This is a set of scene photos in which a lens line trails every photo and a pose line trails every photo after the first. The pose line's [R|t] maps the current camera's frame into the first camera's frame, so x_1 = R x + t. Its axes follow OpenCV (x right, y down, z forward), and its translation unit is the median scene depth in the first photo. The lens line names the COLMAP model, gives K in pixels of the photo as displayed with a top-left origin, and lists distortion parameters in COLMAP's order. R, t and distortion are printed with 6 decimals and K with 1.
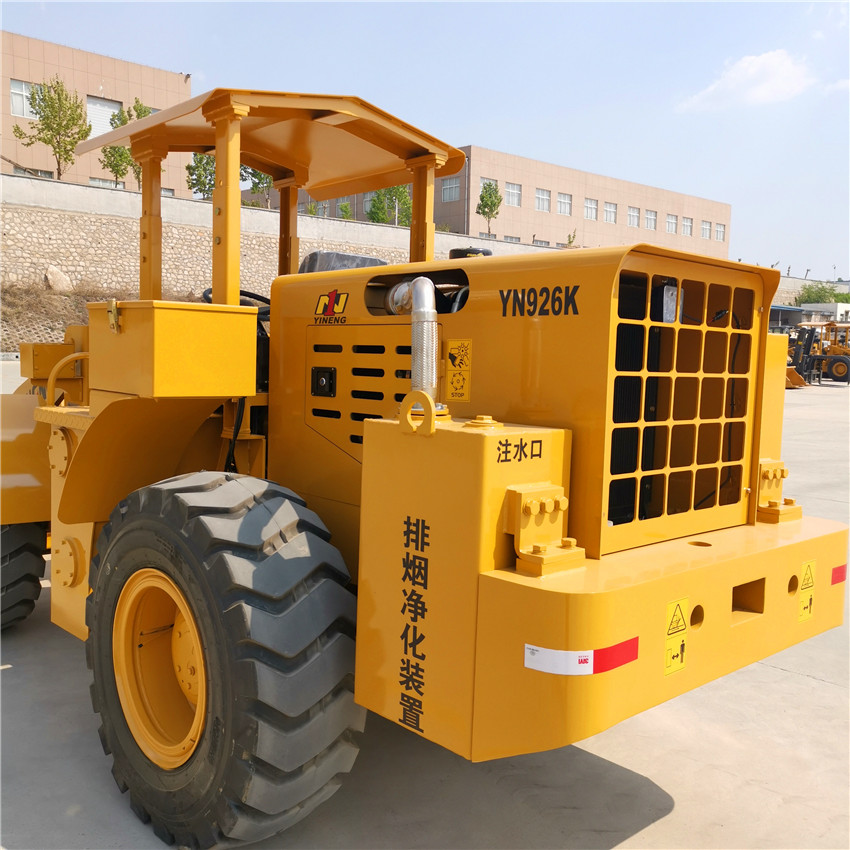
lens RADIAL K [[874.9, 0, 416.4], [0, 874.9, 428.0], [0, 0, 1]] dist [0.037515, 0.000000]
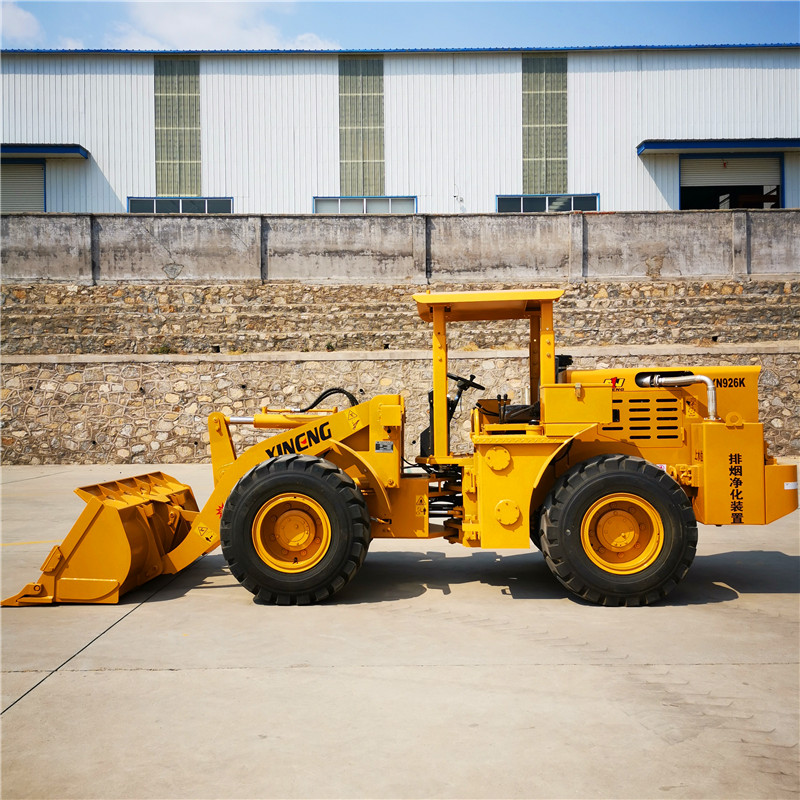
lens RADIAL K [[823.4, 0, 399.3], [0, 823.4, 397.9], [0, 0, 1]] dist [0.037515, 0.000000]
pose [[0.727211, -0.023399, 0.686015, -2.713853], [0.089347, 0.994143, -0.060804, -0.019584], [-0.680574, 0.105511, 0.725043, -0.315111]]
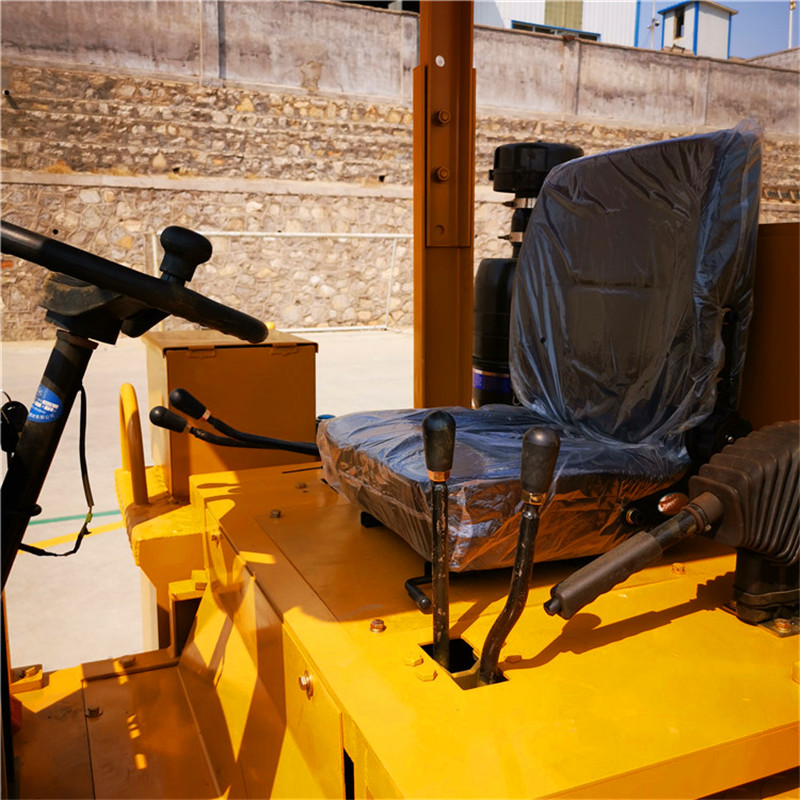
lens RADIAL K [[823.4, 0, 395.9], [0, 823.4, 404.1], [0, 0, 1]] dist [0.037515, 0.000000]
pose [[0.342335, -0.192338, 0.919681, -0.700102], [0.081655, 0.981210, 0.174811, -0.250992], [-0.936023, 0.015253, 0.351608, 1.522143]]
